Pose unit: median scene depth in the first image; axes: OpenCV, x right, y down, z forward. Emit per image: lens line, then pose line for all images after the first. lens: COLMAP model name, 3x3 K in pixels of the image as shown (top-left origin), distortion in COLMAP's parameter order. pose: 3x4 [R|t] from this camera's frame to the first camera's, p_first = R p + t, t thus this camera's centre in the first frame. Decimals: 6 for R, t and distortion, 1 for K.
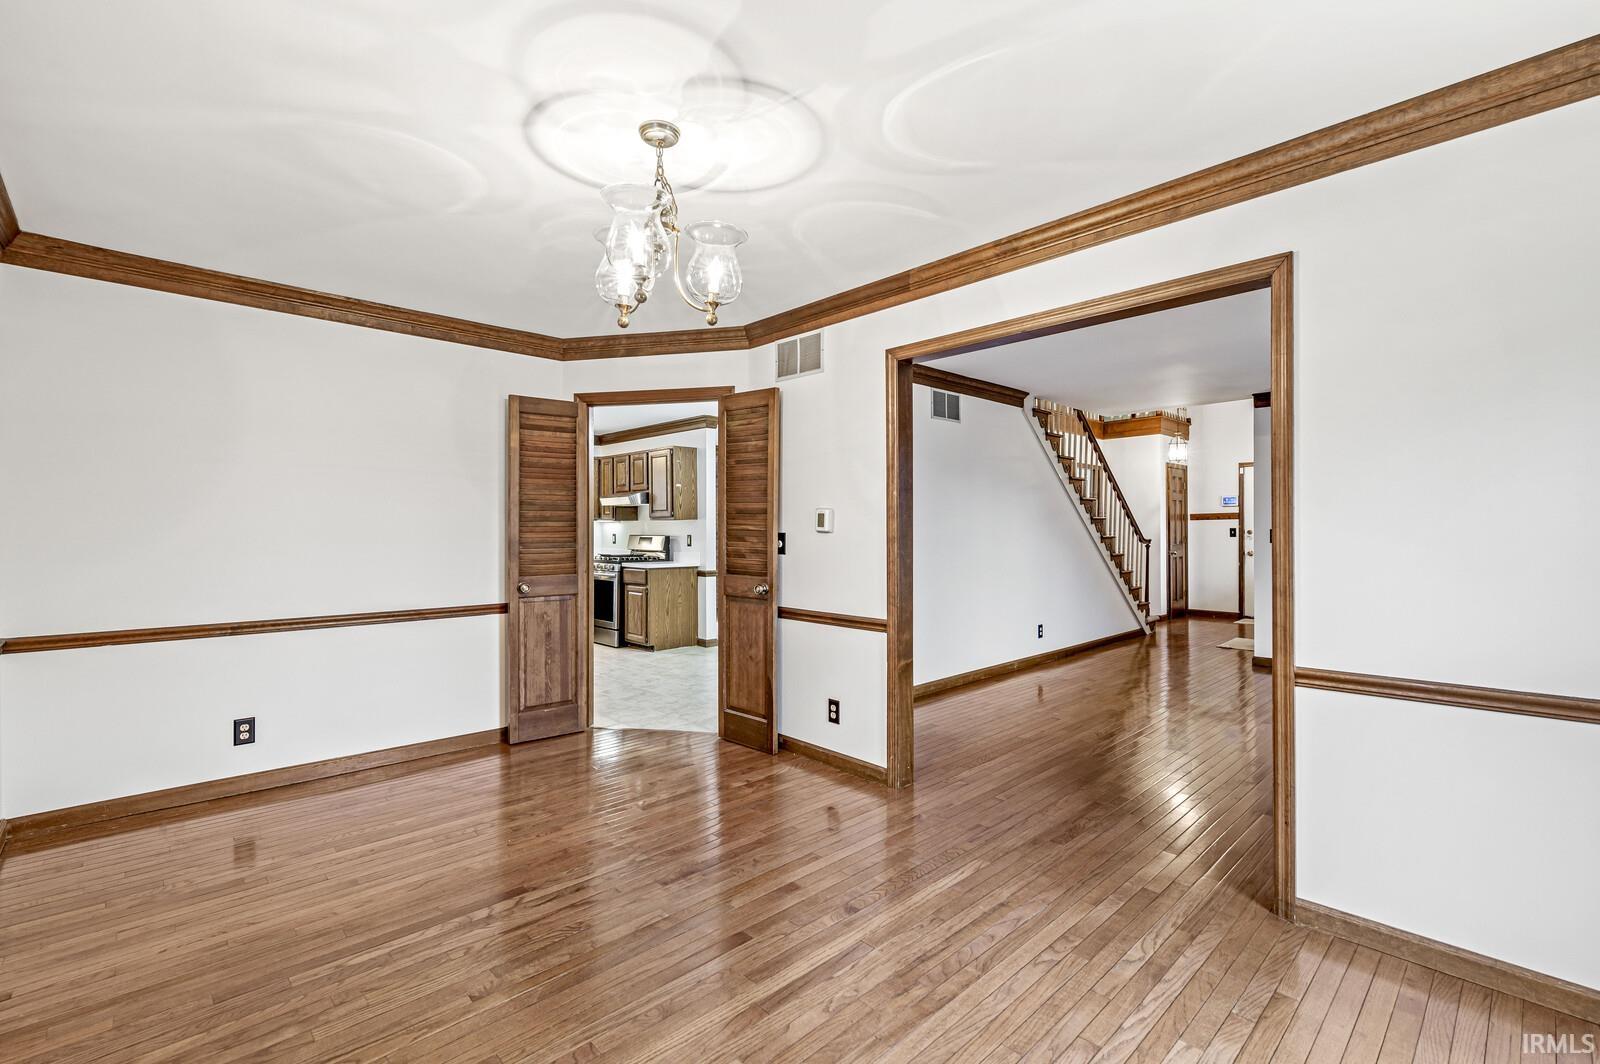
lens RADIAL K [[701.6, 0, 800.1], [0, 701.6, 526.5], [0, 0, 1]] dist [0.001628, -0.000796]
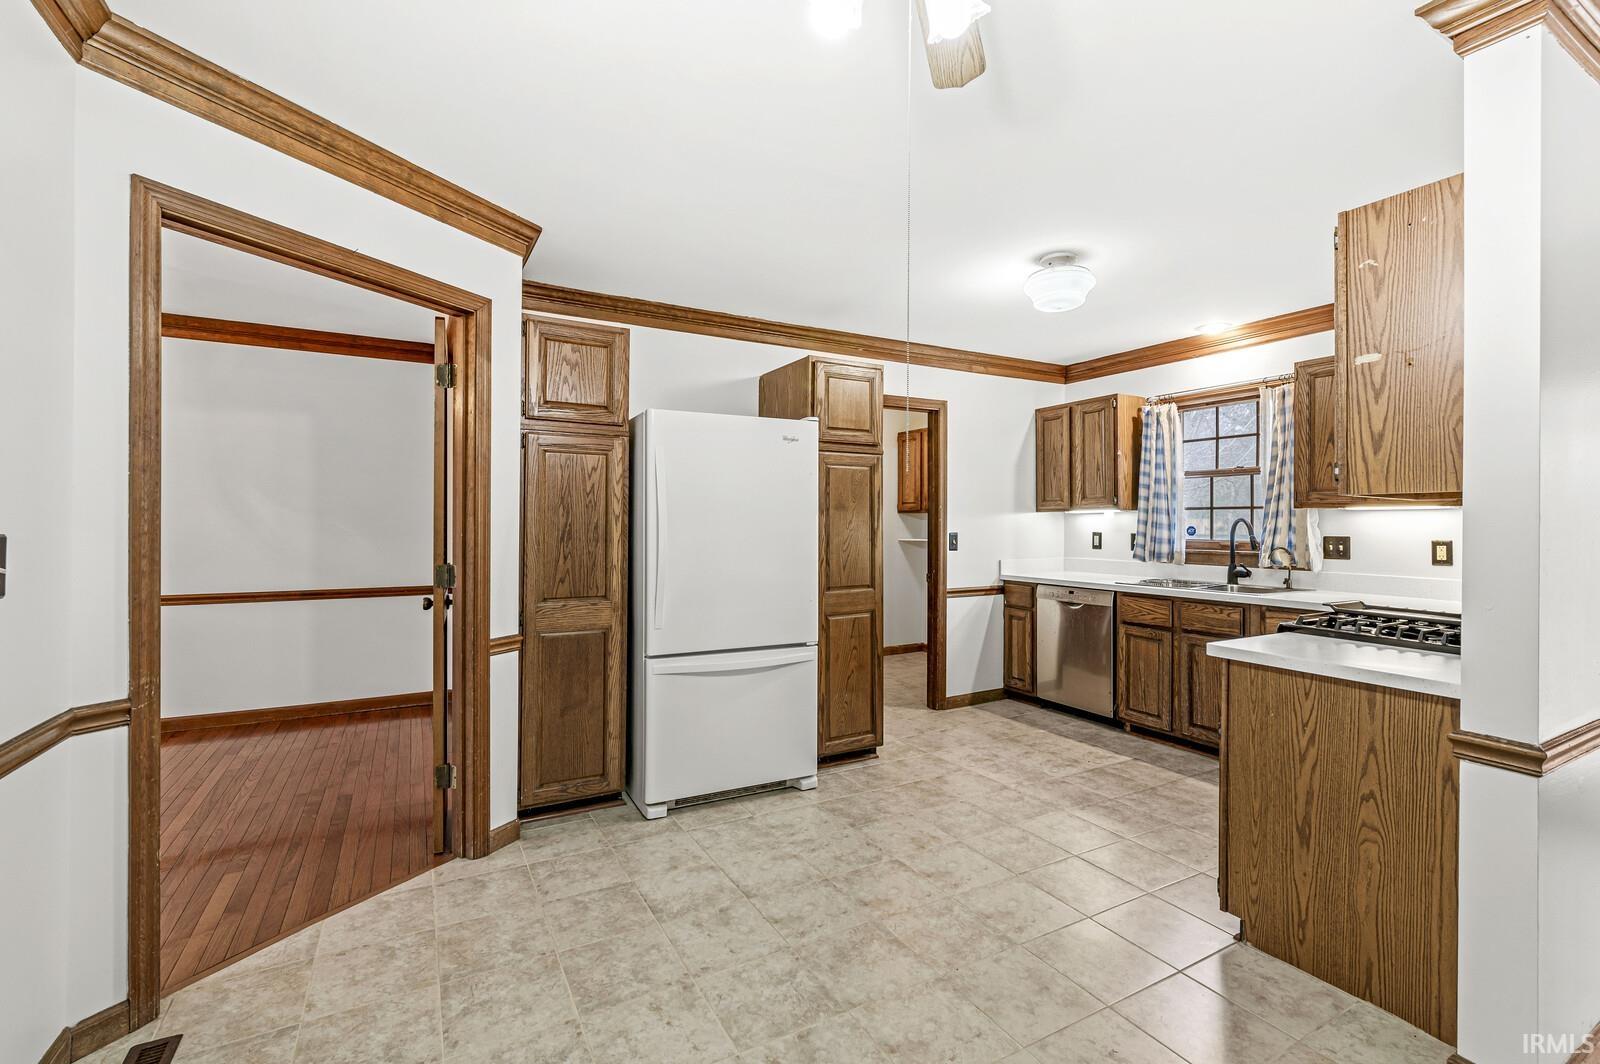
lens RADIAL K [[701.6, 0, 798.6], [0, 701.6, 524.1], [0, 0, 1]] dist [0.001628, -0.000796]
pose [[-0.254382, 0.004502, -0.967093, 0.159069], [-0.002716, 0.999982, 0.005370, -0.000106], [0.967100, 0.003993, -0.254365, 1.107668]]
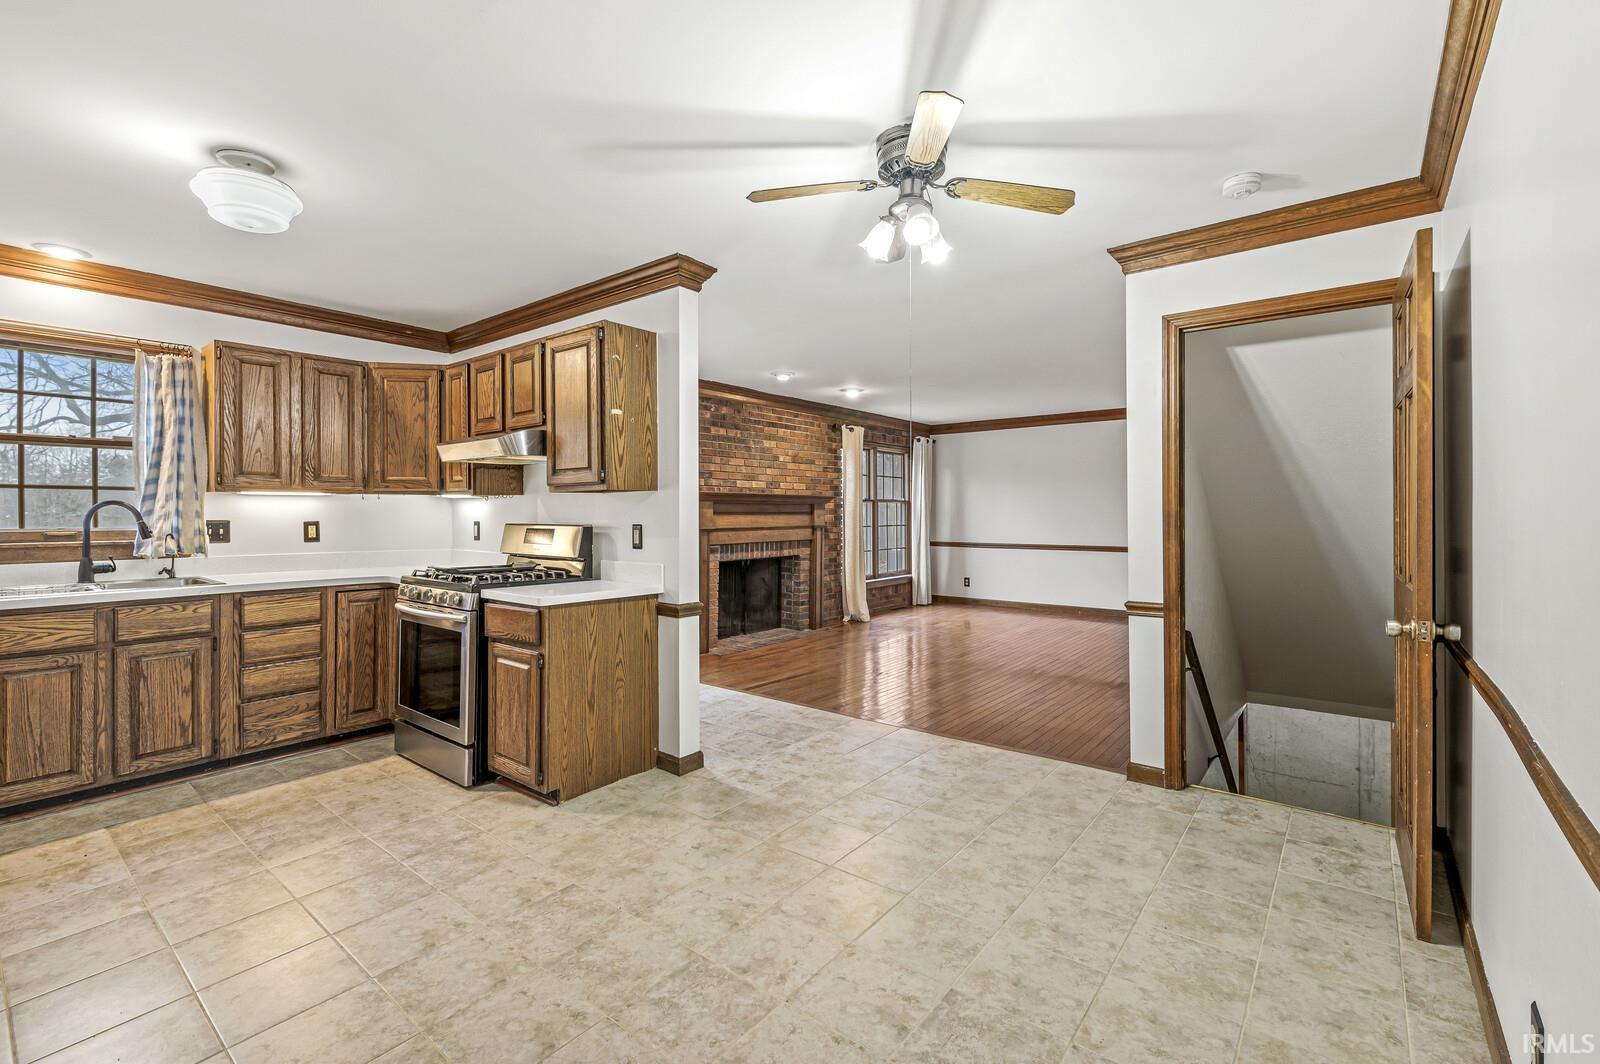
lens RADIAL K [[701.6, 0, 799.9], [0, 701.6, 512.9], [0, 0, 1]] dist [0.001628, -0.000796]
pose [[0.991012, 0.001506, 0.133765, -0.150950], [-0.001736, 0.999997, 0.001602, 0.004711], [-0.133762, -0.001820, 0.991012, 0.701449]]
